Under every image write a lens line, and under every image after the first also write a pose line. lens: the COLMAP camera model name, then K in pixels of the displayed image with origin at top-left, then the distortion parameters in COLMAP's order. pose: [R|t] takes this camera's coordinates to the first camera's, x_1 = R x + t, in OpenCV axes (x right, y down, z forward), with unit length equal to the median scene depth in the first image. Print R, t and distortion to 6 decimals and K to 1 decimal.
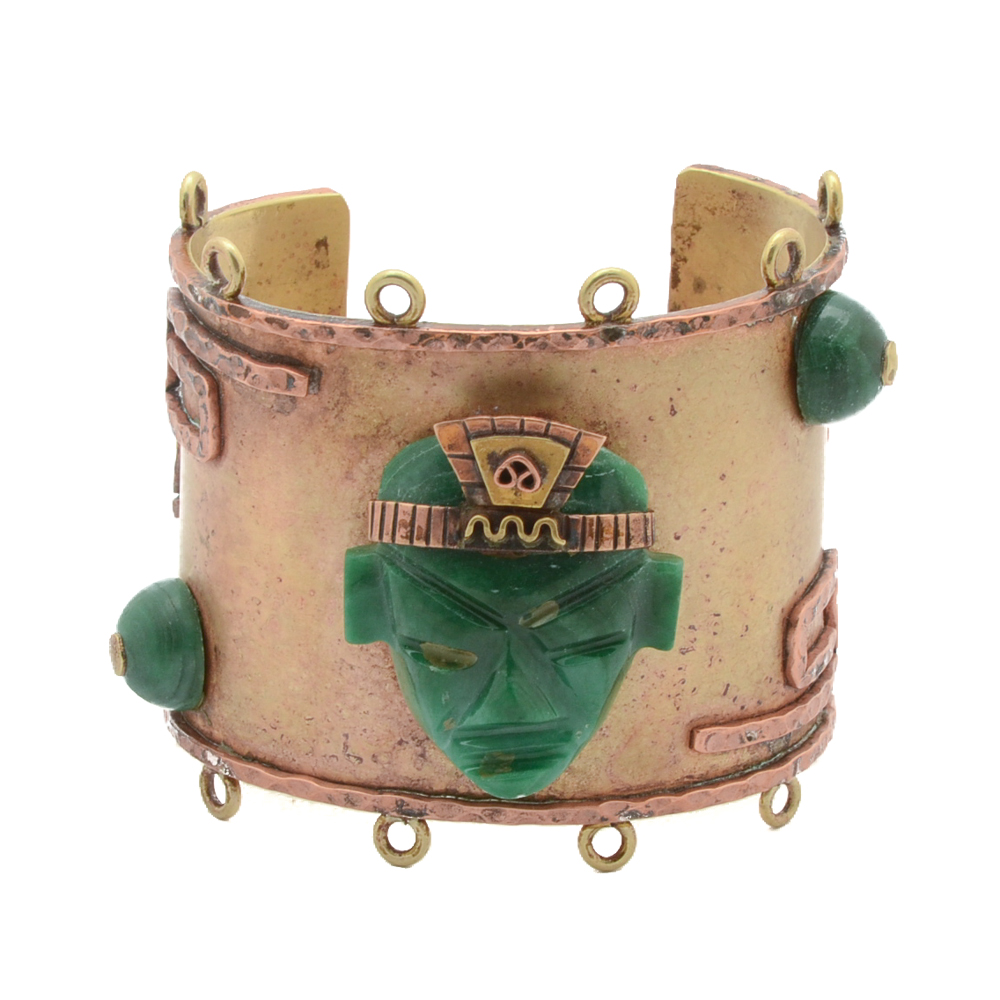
lens RADIAL K [[4710.1, 0, 500.0], [0, 4710.1, 500.0], [0, 0, 1]] dist [0.051231, -0.608705]
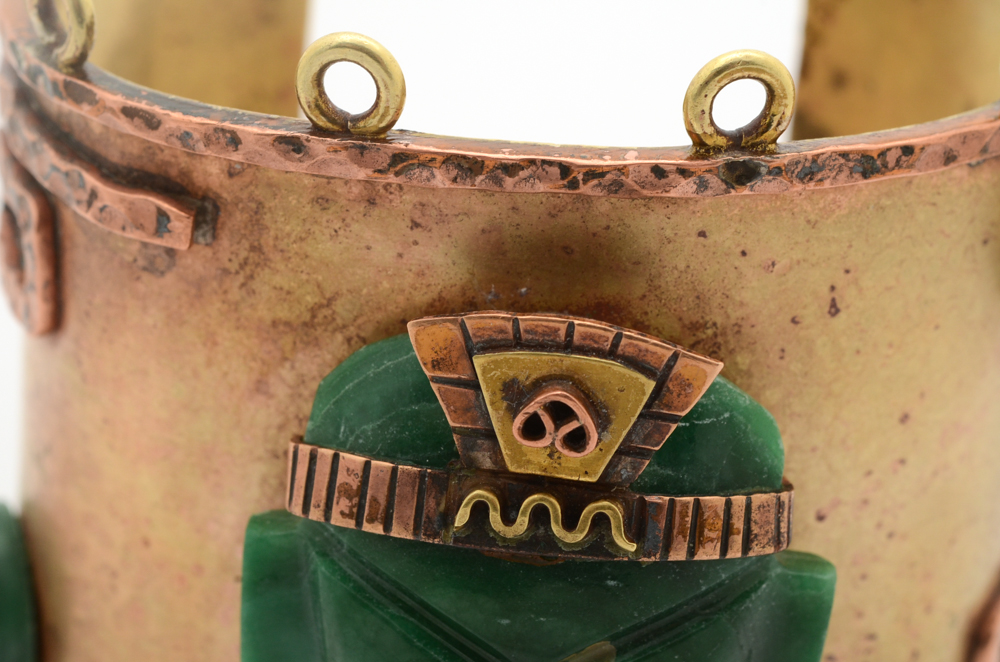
lens RADIAL K [[2952.1, 0, 500.0], [0, 2952.1, 331.0], [0, 0, 1]] dist [-0.087446, -0.364390]
pose [[0.998580, 0.053124, -0.003887, -0.001961], [-0.052840, 0.997163, 0.053610, -0.033184], [0.006724, -0.053328, 0.998554, 0.646271]]
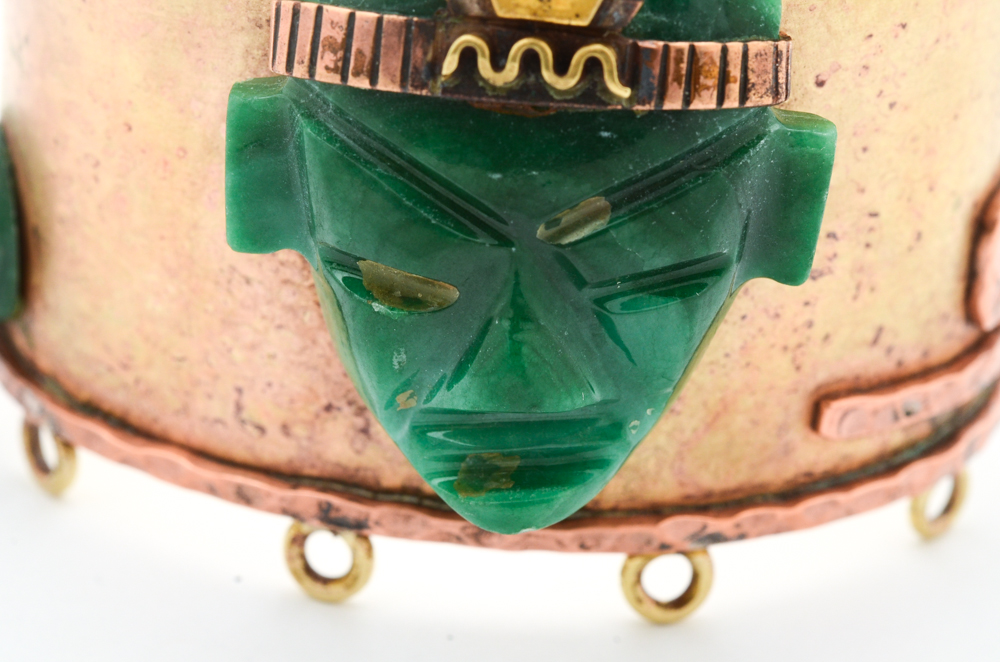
lens RADIAL K [[2952.1, 0, 500.0], [0, 2952.1, 331.0], [0, 0, 1]] dist [-0.087446, -0.364390]
pose [[0.999276, 0.037998, -0.001912, 0.000827], [-0.037489, 0.991968, 0.120806, -0.003934], [0.006487, -0.120647, 0.992674, 0.653667]]
